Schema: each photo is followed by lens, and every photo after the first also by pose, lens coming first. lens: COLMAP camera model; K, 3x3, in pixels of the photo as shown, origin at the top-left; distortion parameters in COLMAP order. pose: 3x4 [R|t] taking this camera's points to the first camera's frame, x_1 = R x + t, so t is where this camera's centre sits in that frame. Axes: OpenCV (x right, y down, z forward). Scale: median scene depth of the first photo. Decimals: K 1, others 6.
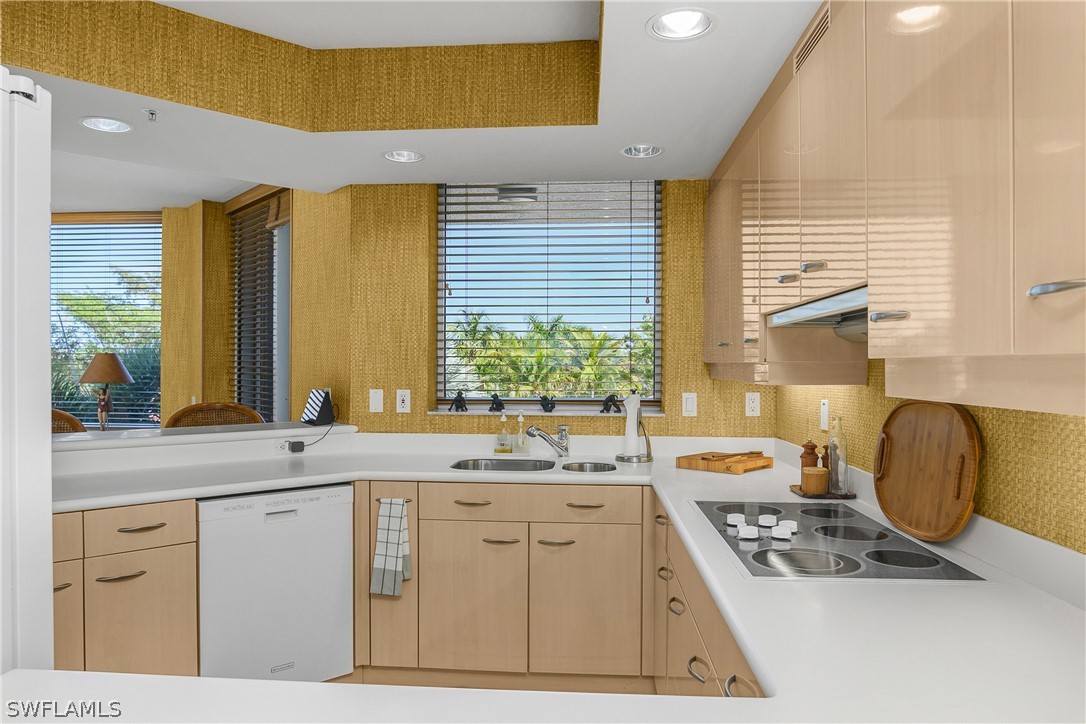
lens RADIAL K [[727.8, 0, 542.3], [0, 727.8, 366.8], [0, 0, 1]] dist [-0.036152, -0.003252]
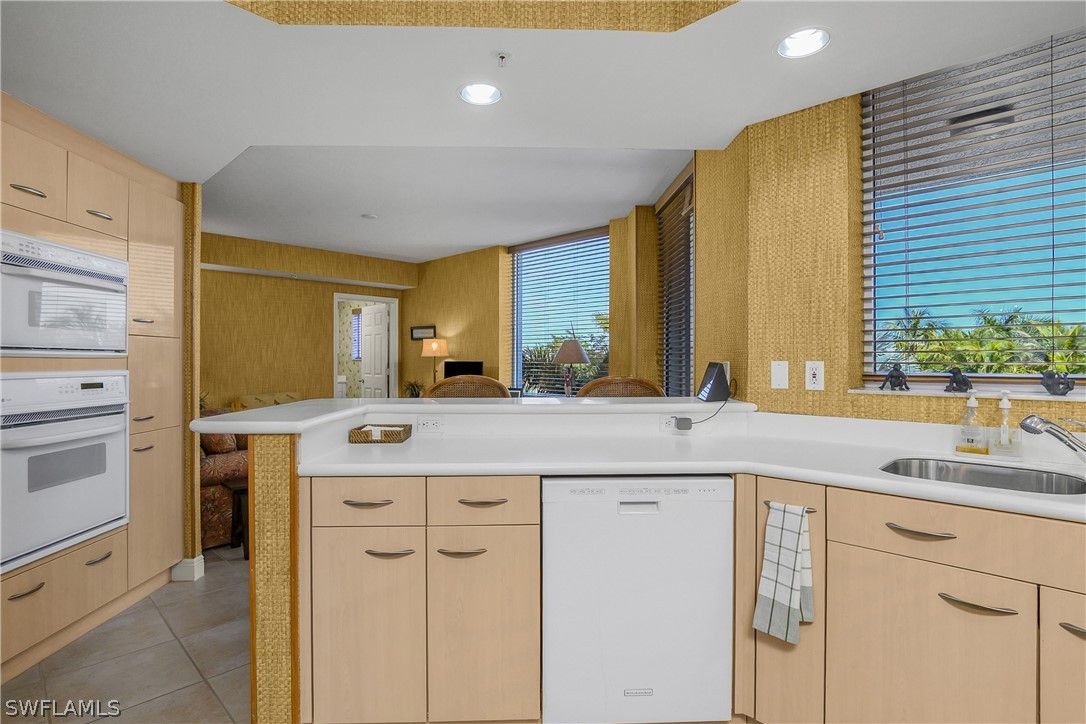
lens RADIAL K [[540.5, 0, 543.6], [0, 540.5, 360.0], [0, 0, 1]] dist [-0.024220, 0.005910]
pose [[0.764403, -0.004837, -0.644720, -0.037311], [0.002121, 0.999985, -0.004987, 0.032336], [0.644735, 0.002444, 0.764402, 0.353326]]
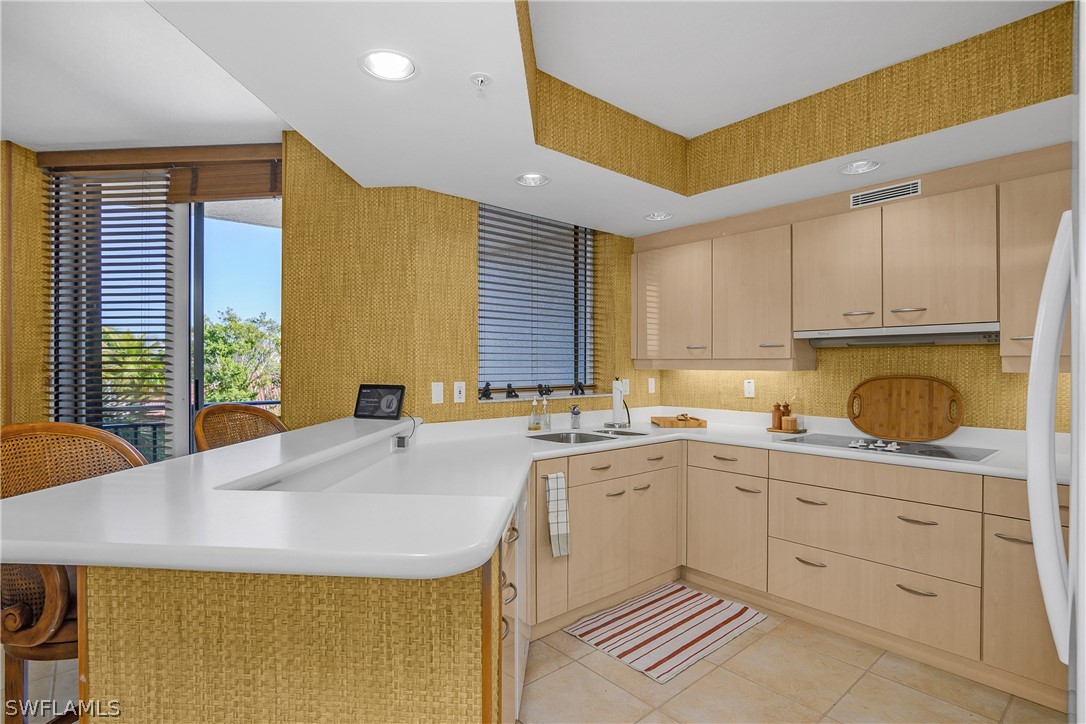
lens RADIAL K [[540.5, 0, 538.0], [0, 540.5, 365.0], [0, 0, 1]] dist [-0.024220, 0.005910]
pose [[0.715217, -0.003499, 0.698893, -0.683913], [0.002045, 0.999994, 0.002914, 0.003320], [-0.698899, -0.000655, 0.715220, 0.325227]]
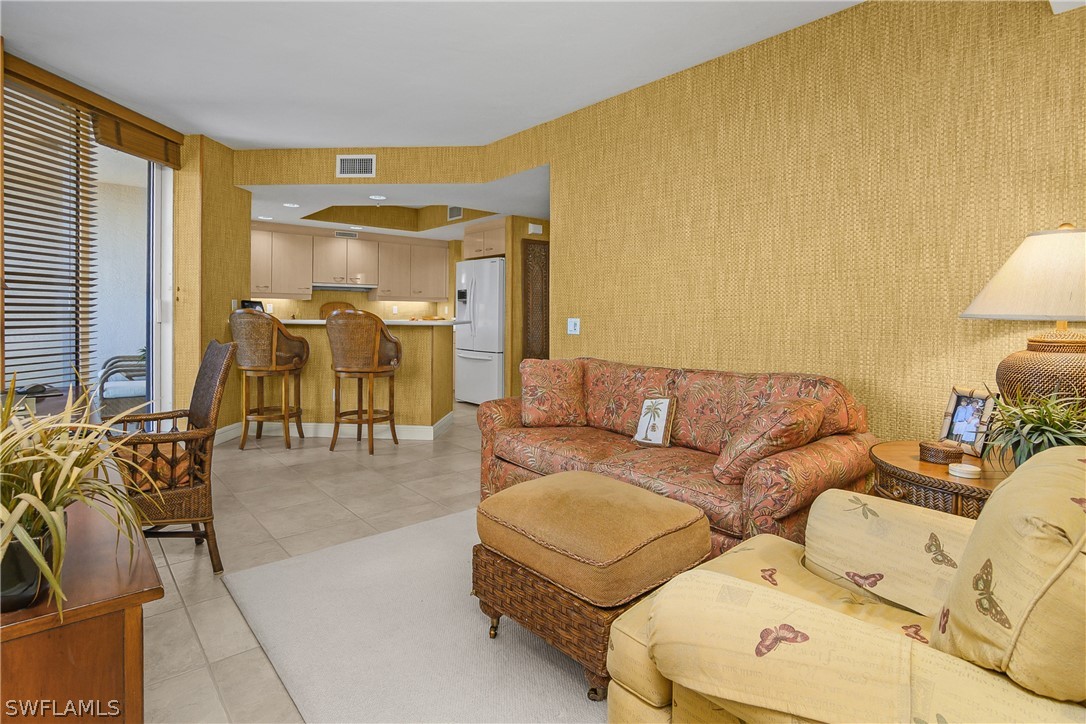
lens RADIAL K [[540.5, 0, 540.6], [0, 540.5, 314.0], [0, 0, 1]] dist [-0.024220, 0.005910]
pose [[-0.700515, -0.010211, 0.713564, -1.799757], [-0.010749, 0.999935, 0.003757, 0.053652], [-0.713556, -0.005038, -0.700580, 1.438468]]
